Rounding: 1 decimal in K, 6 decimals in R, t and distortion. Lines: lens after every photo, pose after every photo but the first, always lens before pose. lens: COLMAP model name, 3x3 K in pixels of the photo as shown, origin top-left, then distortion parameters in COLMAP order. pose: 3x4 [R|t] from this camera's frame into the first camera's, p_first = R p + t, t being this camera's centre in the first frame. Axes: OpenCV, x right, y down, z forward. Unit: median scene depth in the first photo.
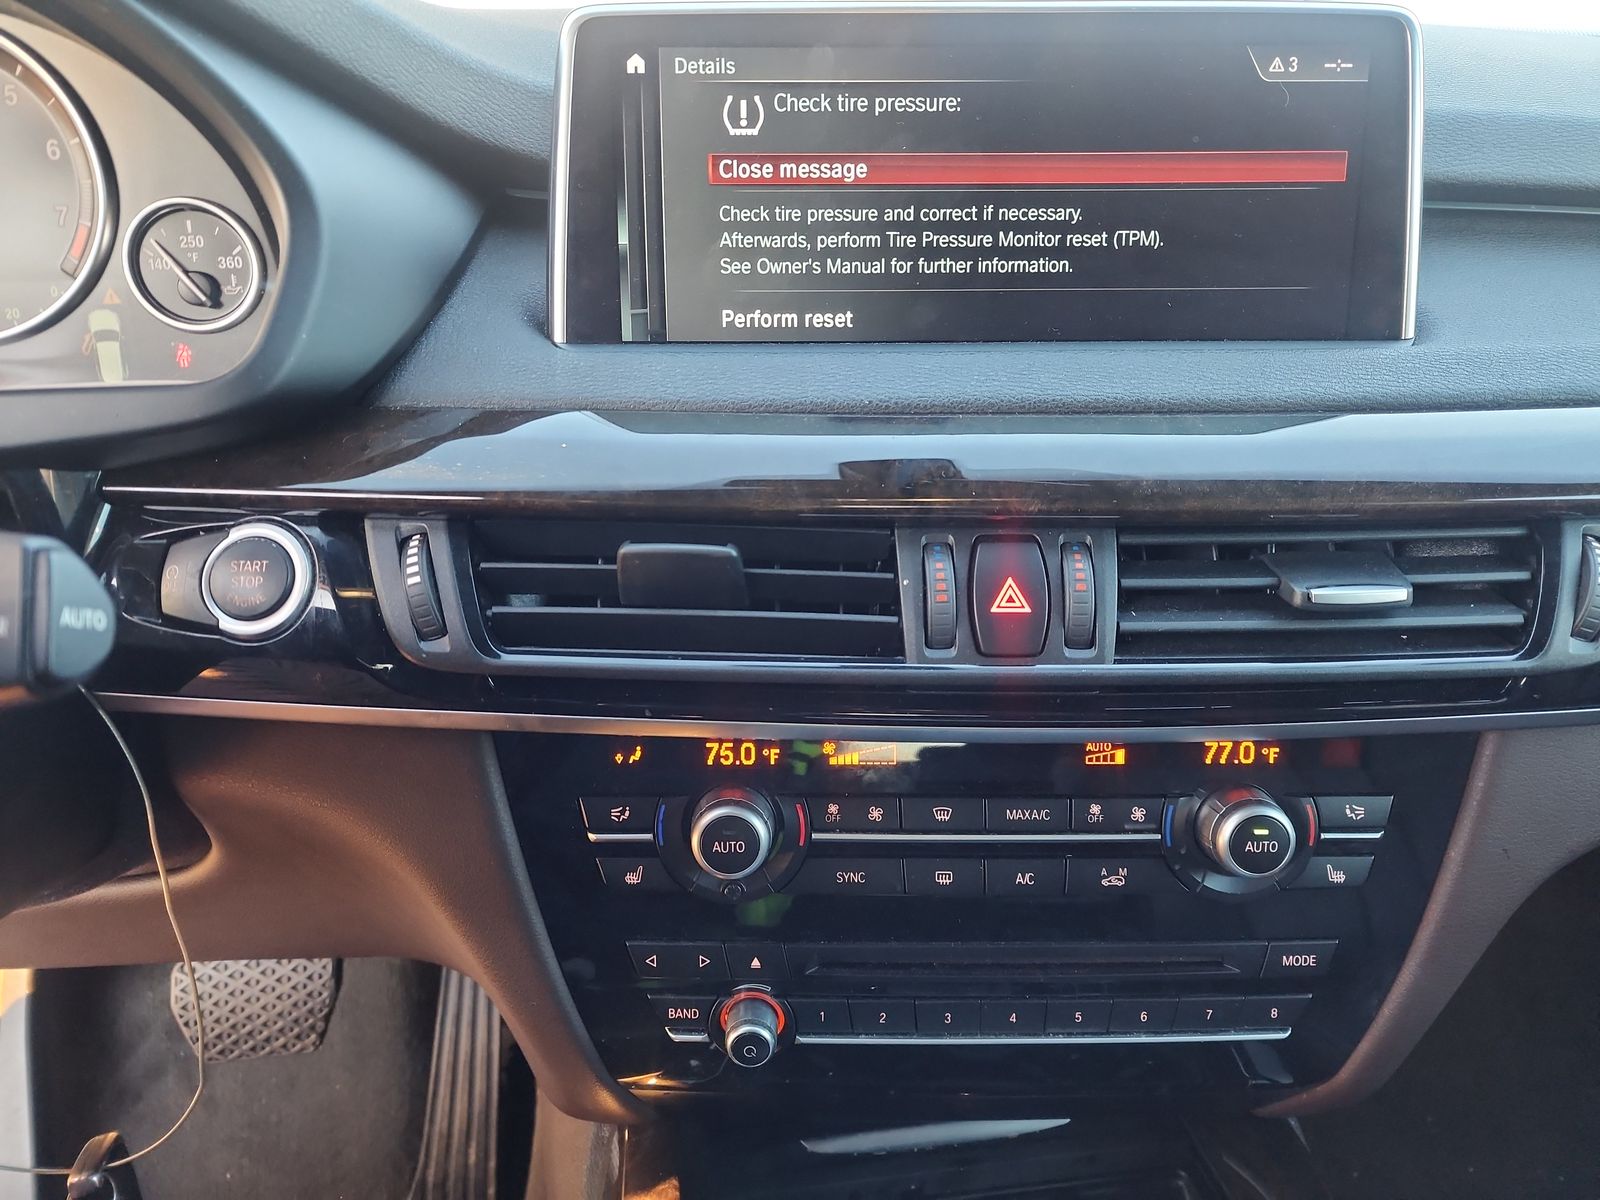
lens RADIAL K [[1060.4, 0, 800.6], [0, 1060.4, 608.0], [0, 0, 1]] dist [0.026790, 0.006453]
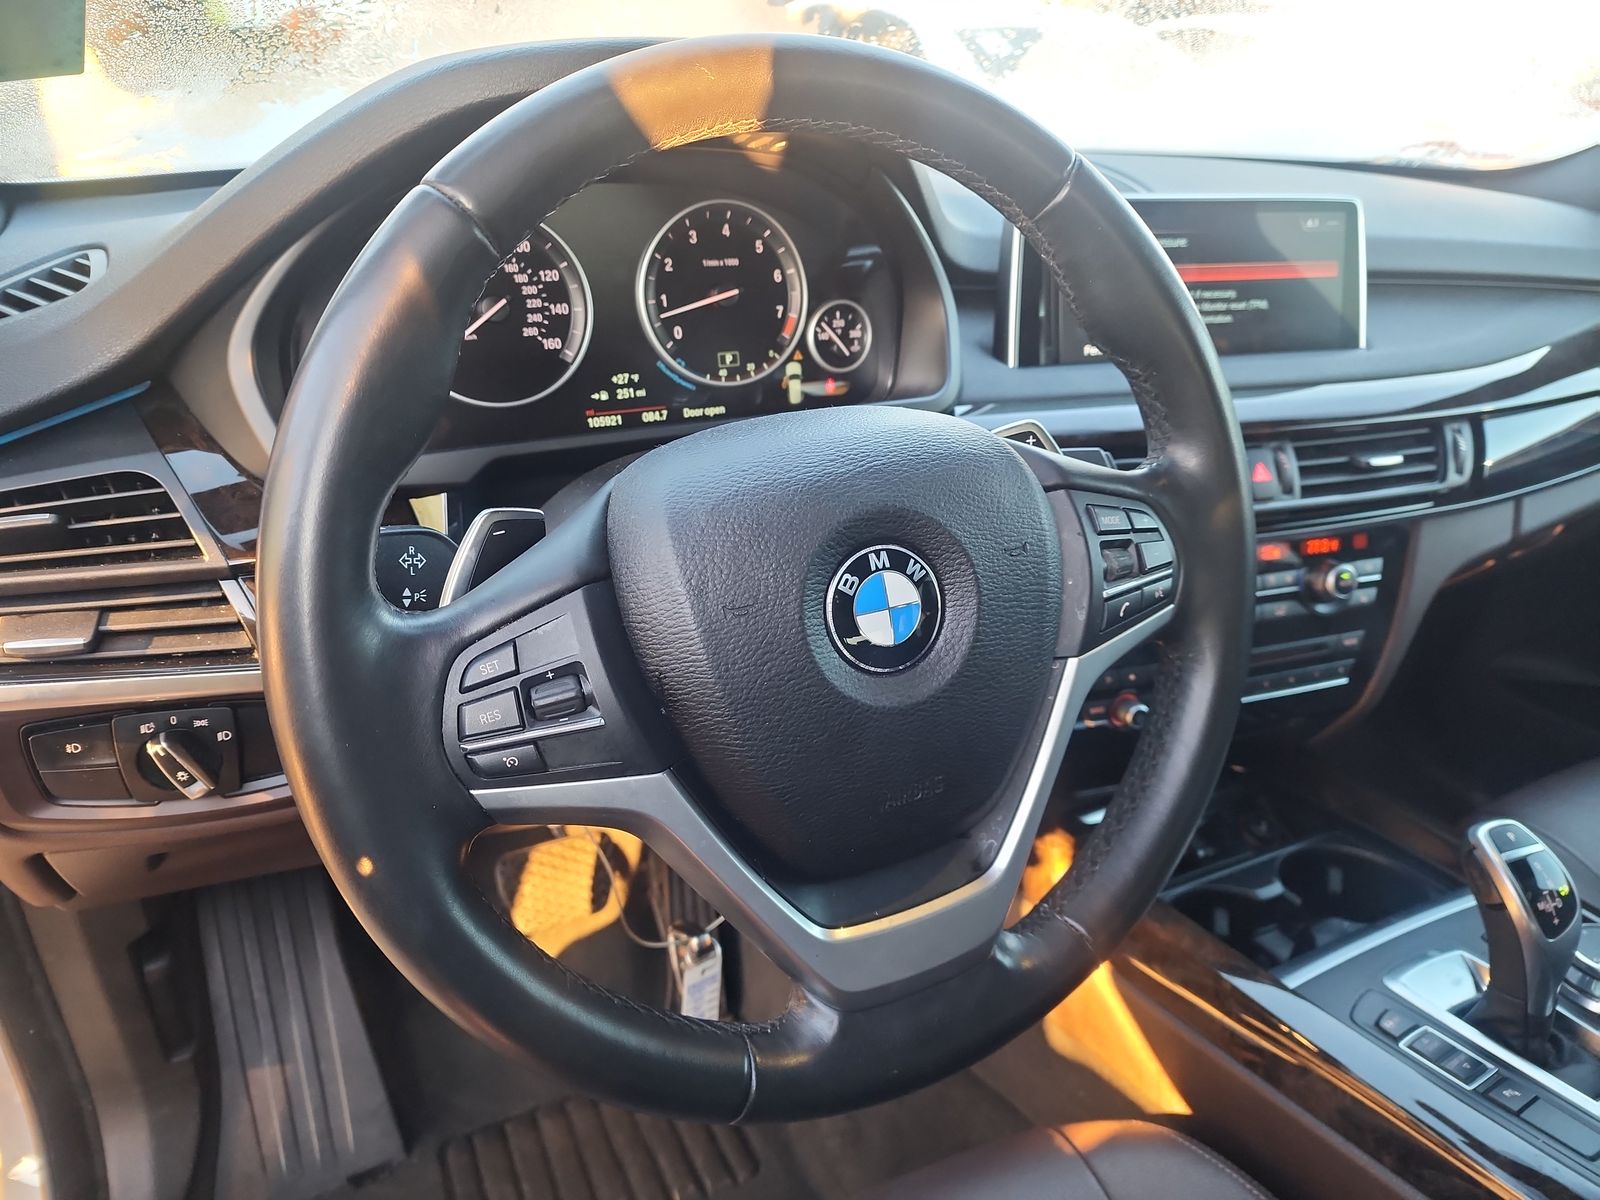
lens RADIAL K [[1060.4, 0, 801.5], [0, 1060.4, 598.1], [0, 0, 1]] dist [0.026790, 0.006453]
pose [[0.944211, -0.112264, 0.309616, -1.244198], [0.113652, 0.993427, 0.013613, 0.093973], [-0.309109, 0.022335, 0.950764, -0.699991]]
